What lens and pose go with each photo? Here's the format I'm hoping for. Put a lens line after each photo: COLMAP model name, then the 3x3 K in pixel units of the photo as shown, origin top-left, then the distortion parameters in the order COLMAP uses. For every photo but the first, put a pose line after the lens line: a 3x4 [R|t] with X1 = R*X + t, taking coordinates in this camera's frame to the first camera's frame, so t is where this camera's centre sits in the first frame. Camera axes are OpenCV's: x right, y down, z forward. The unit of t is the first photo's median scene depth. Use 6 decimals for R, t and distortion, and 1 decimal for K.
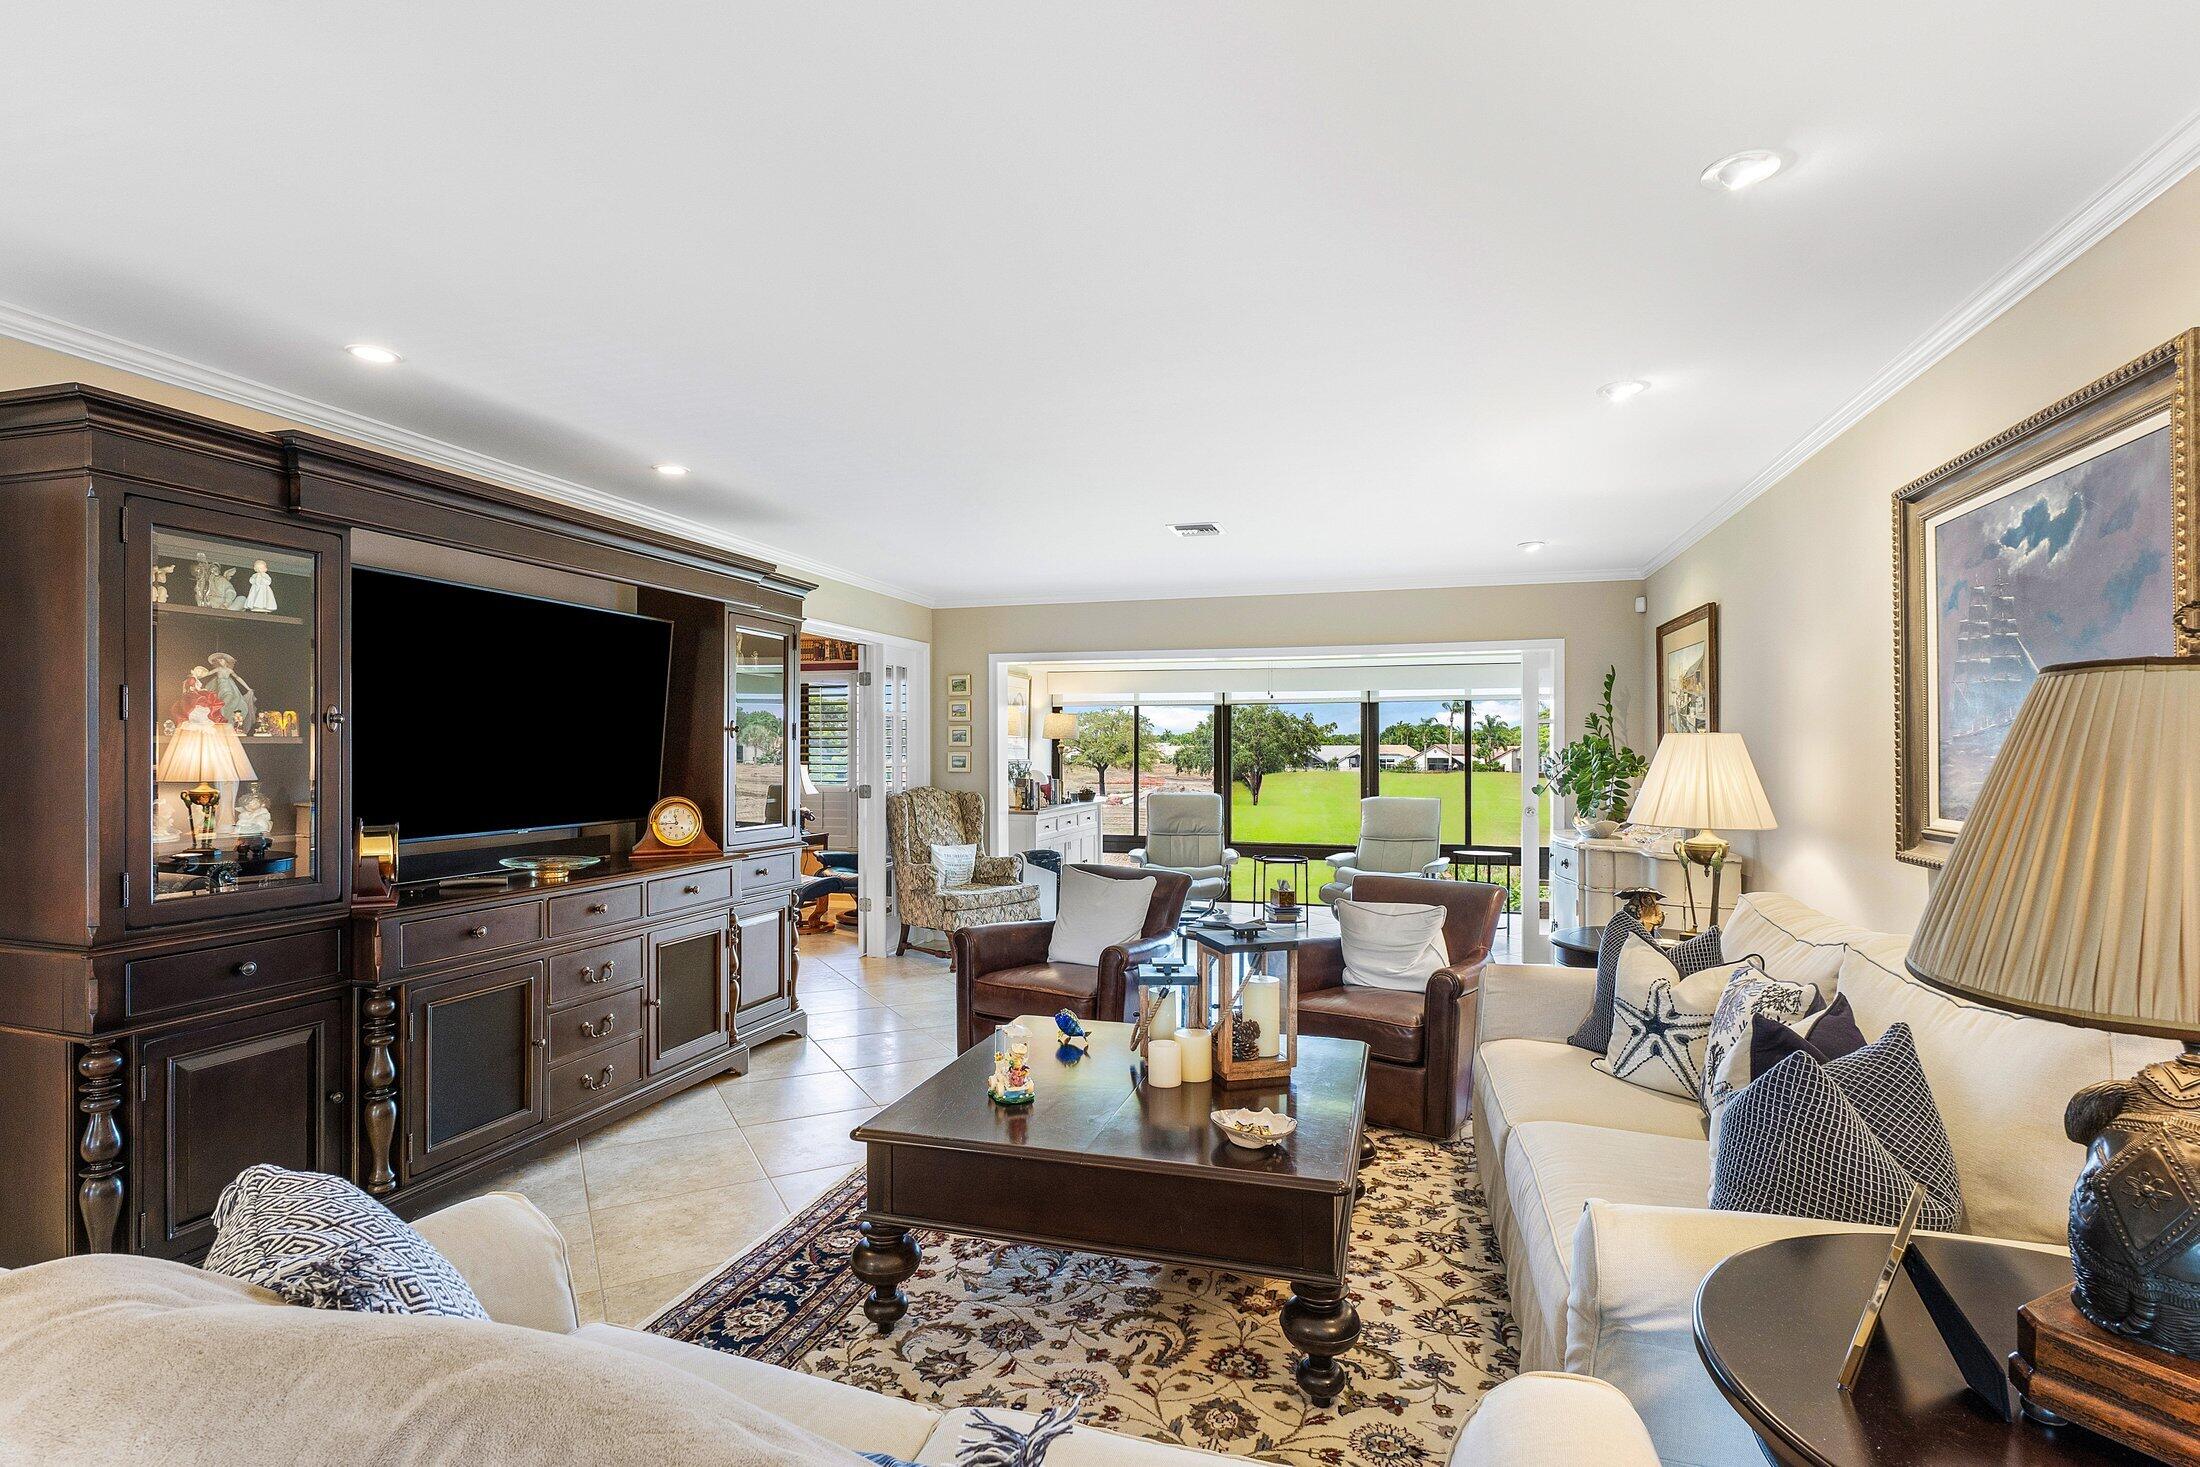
lens RADIAL K [[1076.7, 0, 1090.1], [0, 1076.7, 746.0], [0, 0, 1]] dist [0.005763, -0.001401]
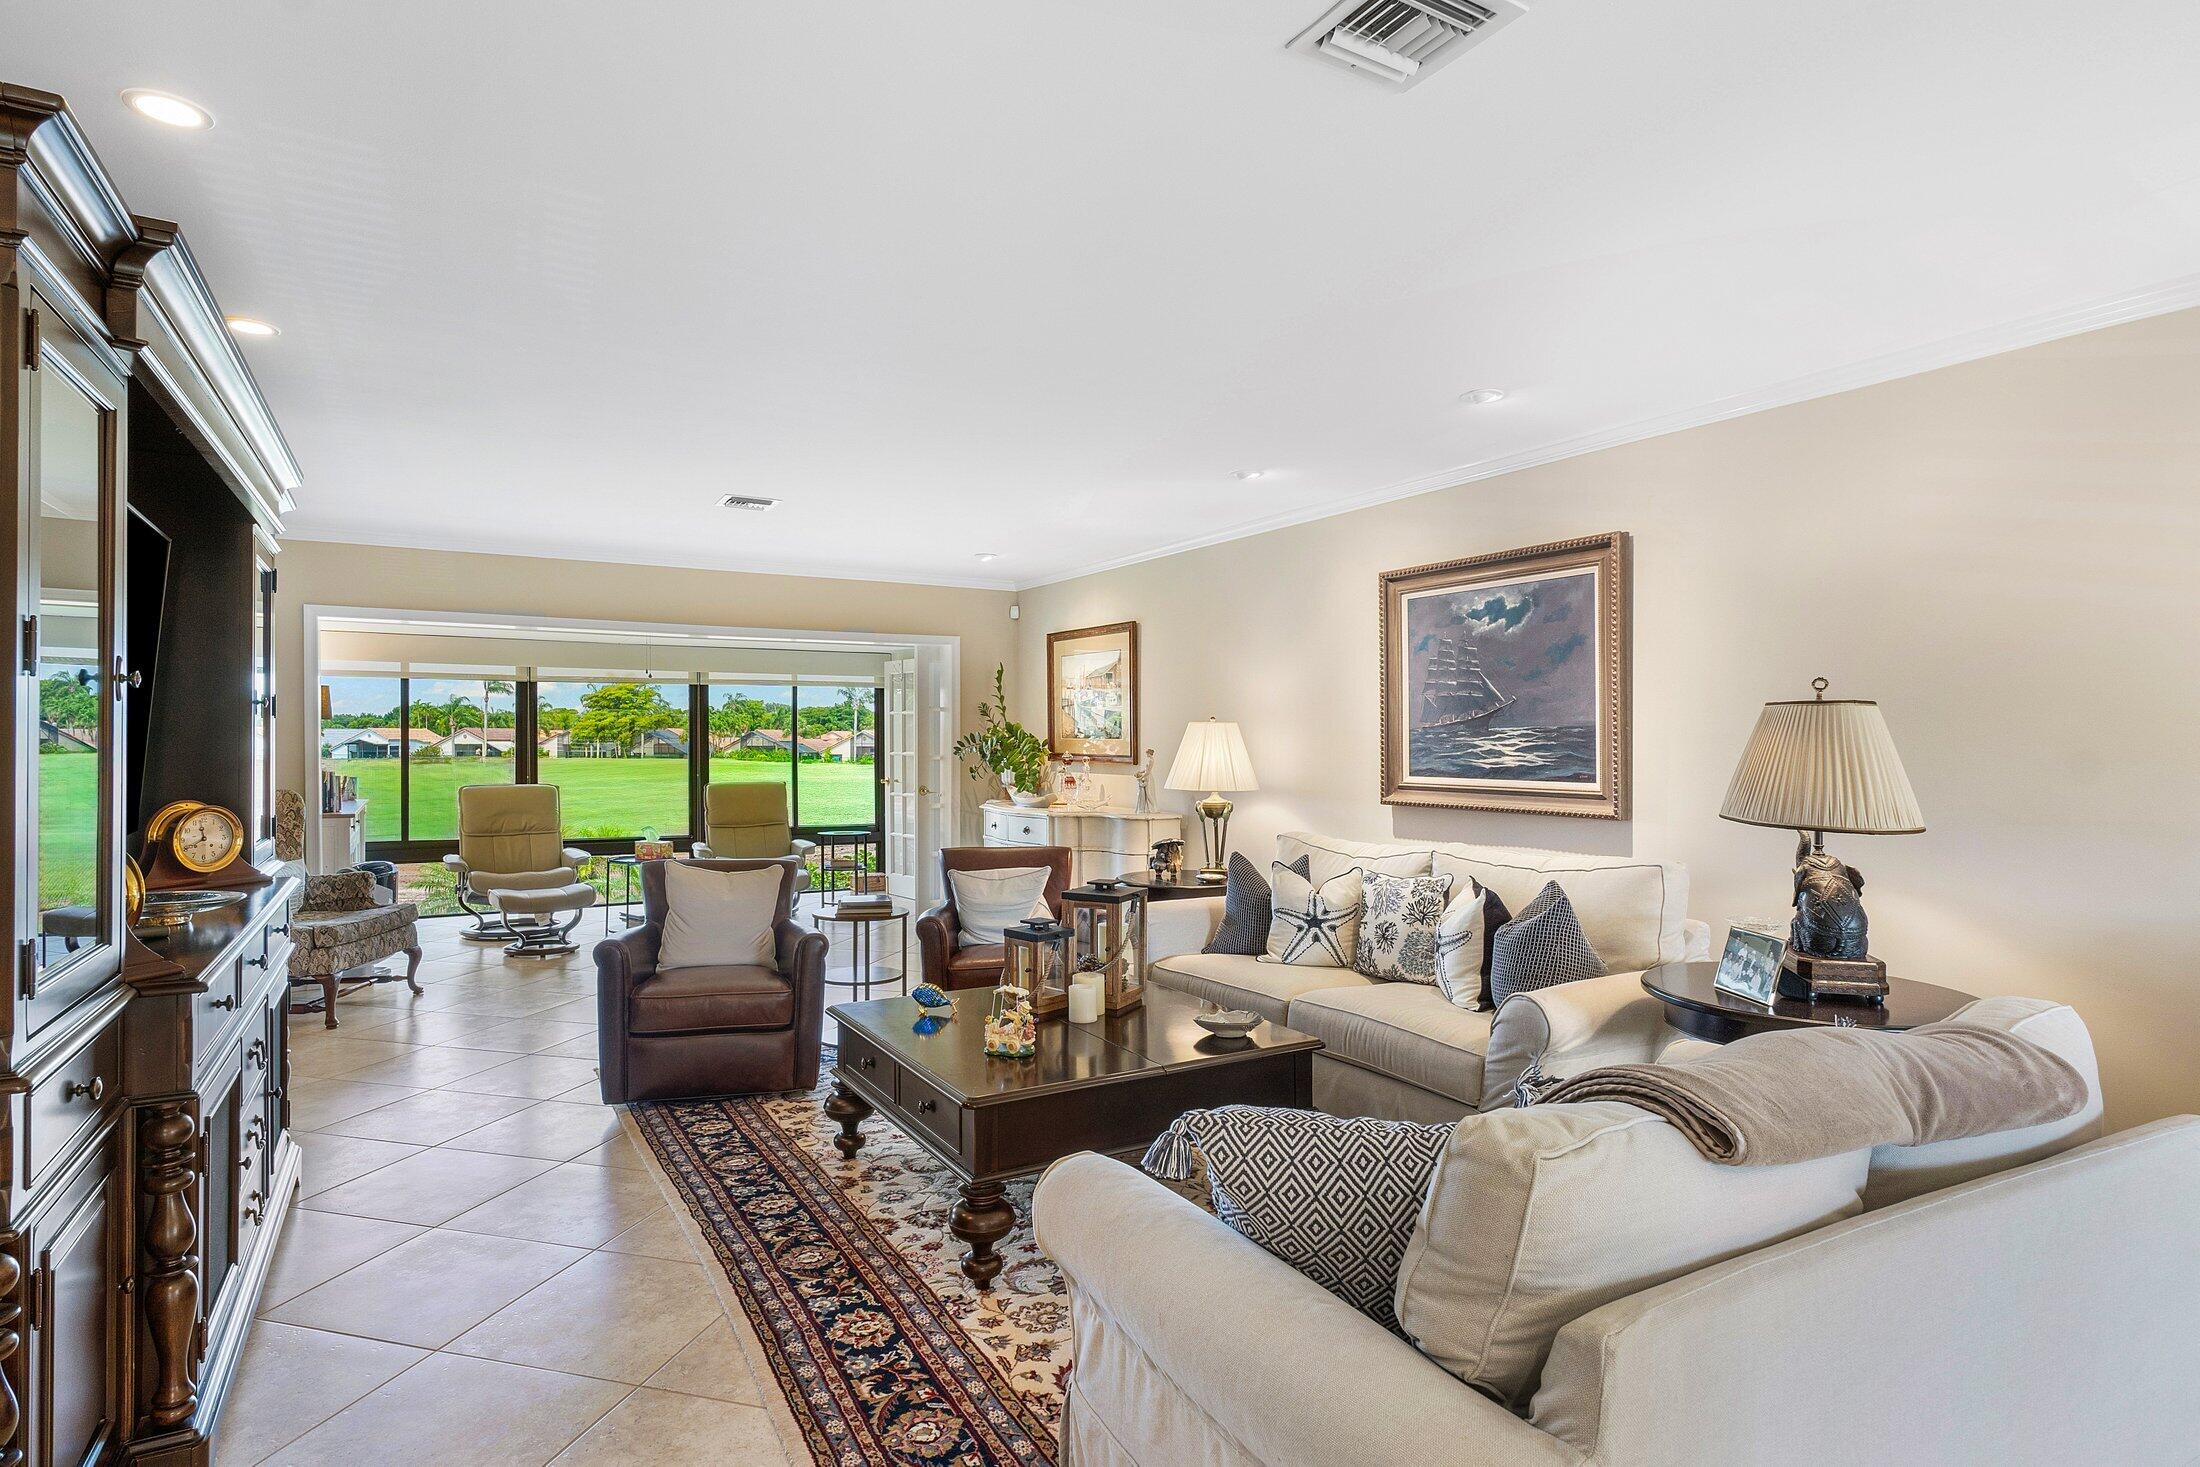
lens RADIAL K [[1178.0, 0, 1085.4], [0, 1178.0, 731.3], [0, 0, 1]] dist [-0.006414, -0.000266]
pose [[0.686225, 0.003913, 0.727379, -0.400473], [-0.004458, 0.999989, -0.001174, 0.001261], [-0.727376, -0.002437, 0.686235, 0.058830]]
